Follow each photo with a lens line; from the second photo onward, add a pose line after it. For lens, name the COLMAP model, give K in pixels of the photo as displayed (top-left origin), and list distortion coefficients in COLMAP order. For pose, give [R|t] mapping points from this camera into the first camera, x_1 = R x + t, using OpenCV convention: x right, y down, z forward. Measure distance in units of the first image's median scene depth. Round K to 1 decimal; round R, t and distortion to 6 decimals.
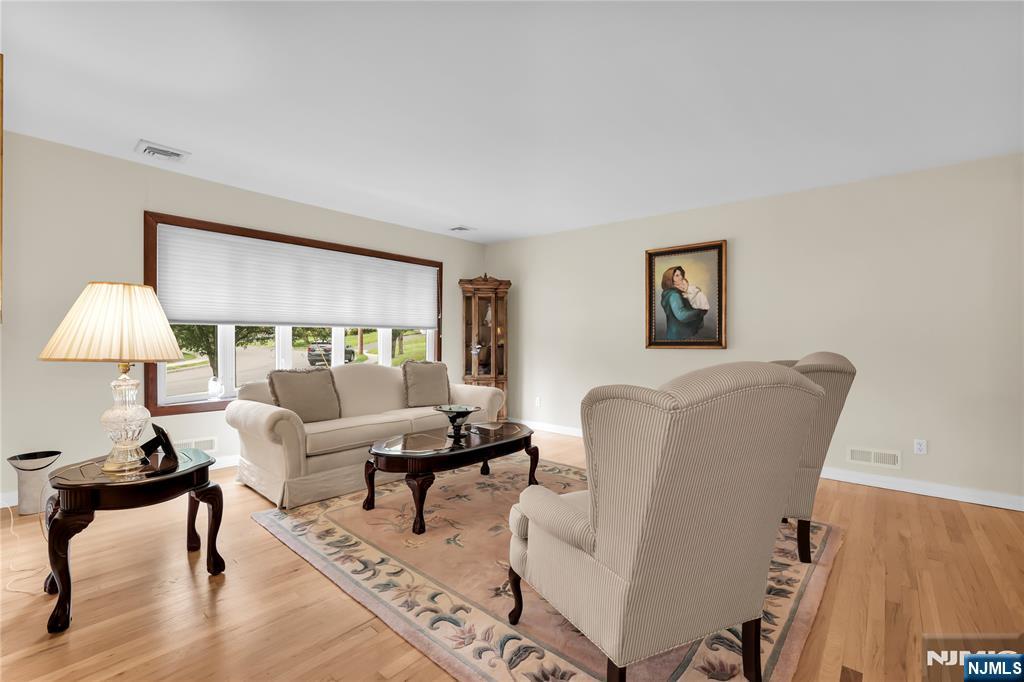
lens RADIAL K [[445.8, 0, 509.0], [0, 445.8, 345.6], [0, 0, 1]] dist [-0.021793, 0.005183]
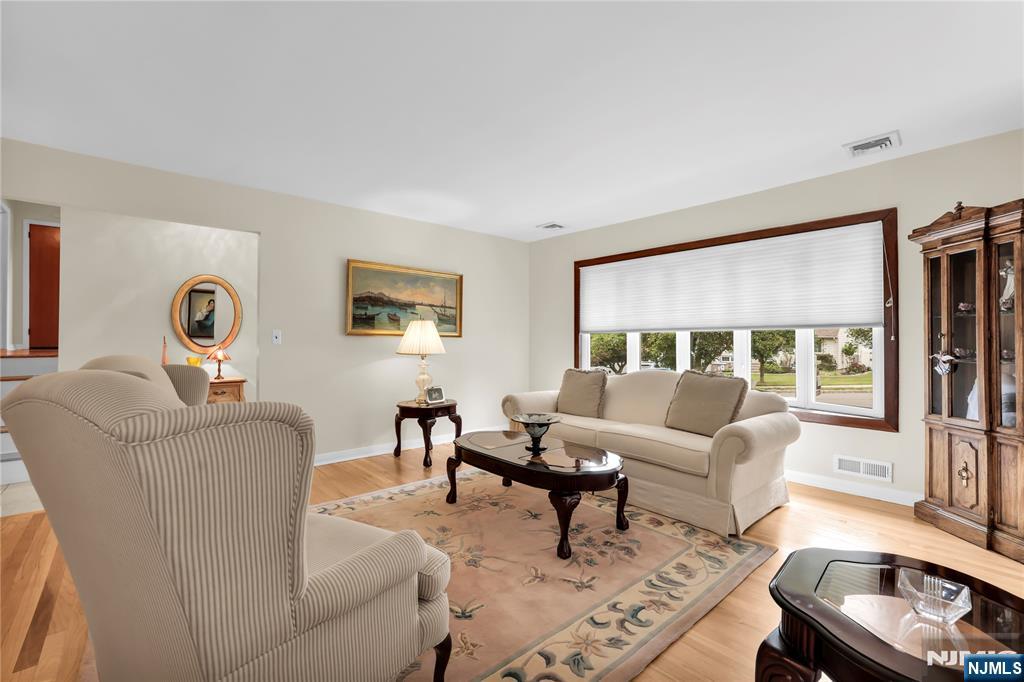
lens RADIAL K [[443.5, 0, 519.6], [0, 443.5, 338.5], [0, 0, 1]] dist [-0.033725, 0.012259]
pose [[-0.105441, -0.018109, -0.994261, 0.645135], [-0.016382, 0.999730, -0.016472, -0.006461], [0.994291, 0.014552, -0.105710, 0.856262]]
